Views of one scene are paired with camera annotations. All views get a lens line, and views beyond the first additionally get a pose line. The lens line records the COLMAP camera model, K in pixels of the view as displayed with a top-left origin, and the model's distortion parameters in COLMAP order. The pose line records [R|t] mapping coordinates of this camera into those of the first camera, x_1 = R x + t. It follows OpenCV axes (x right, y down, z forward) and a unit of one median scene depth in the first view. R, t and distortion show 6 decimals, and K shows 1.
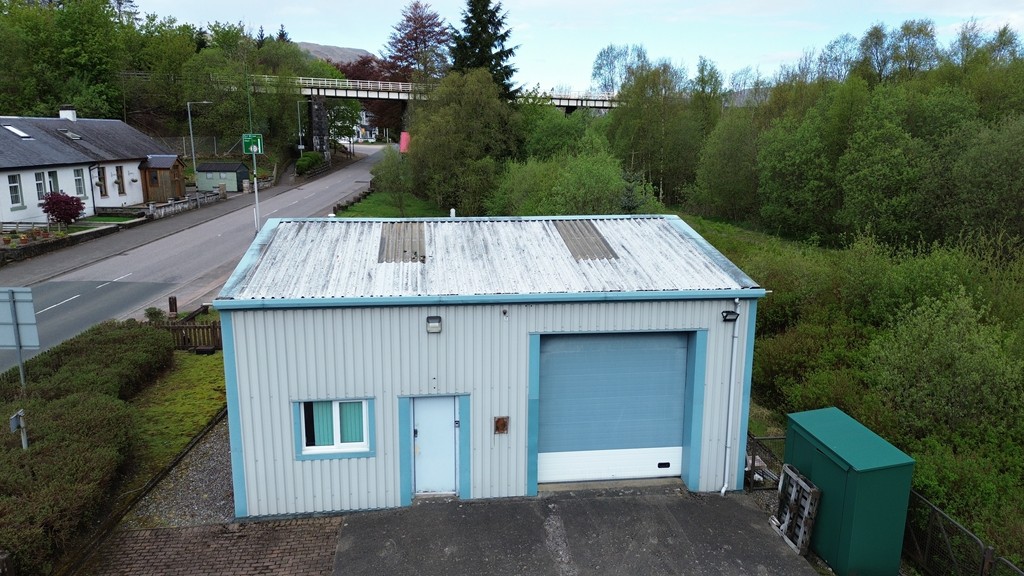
lens RADIAL K [[723.8, 0, 510.7], [0, 723.8, 285.6], [0, 0, 1]] dist [0.069147, -0.062823]
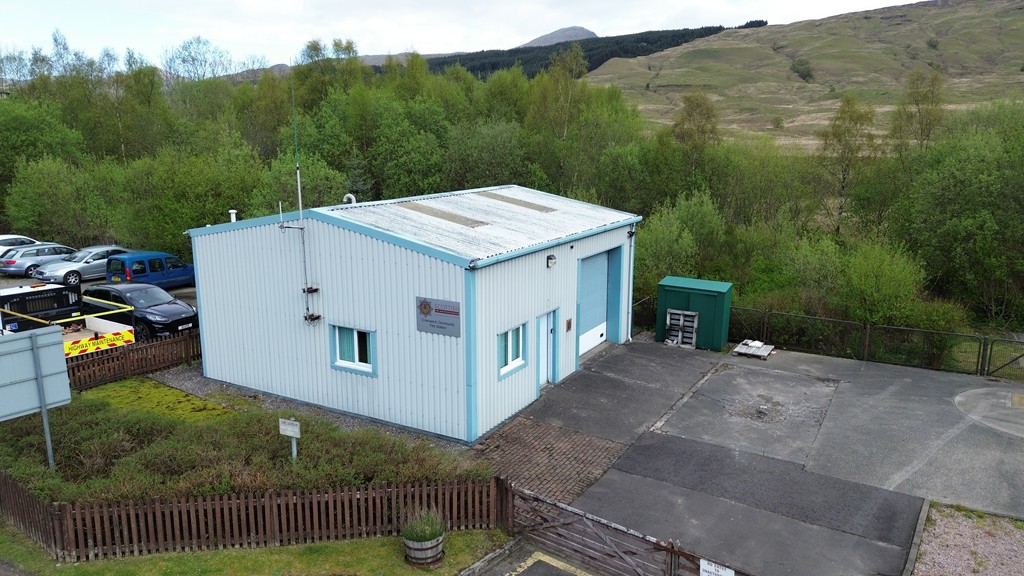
lens RADIAL K [[723.8, 0, 510.8], [0, 723.8, 284.7], [0, 0, 1]] dist [0.069147, -0.062823]
pose [[0.602250, -0.168852, 0.780246, -1.136571], [0.167598, 0.982337, 0.083222, -0.028043], [-0.780516, 0.080647, 0.619912, 0.164837]]
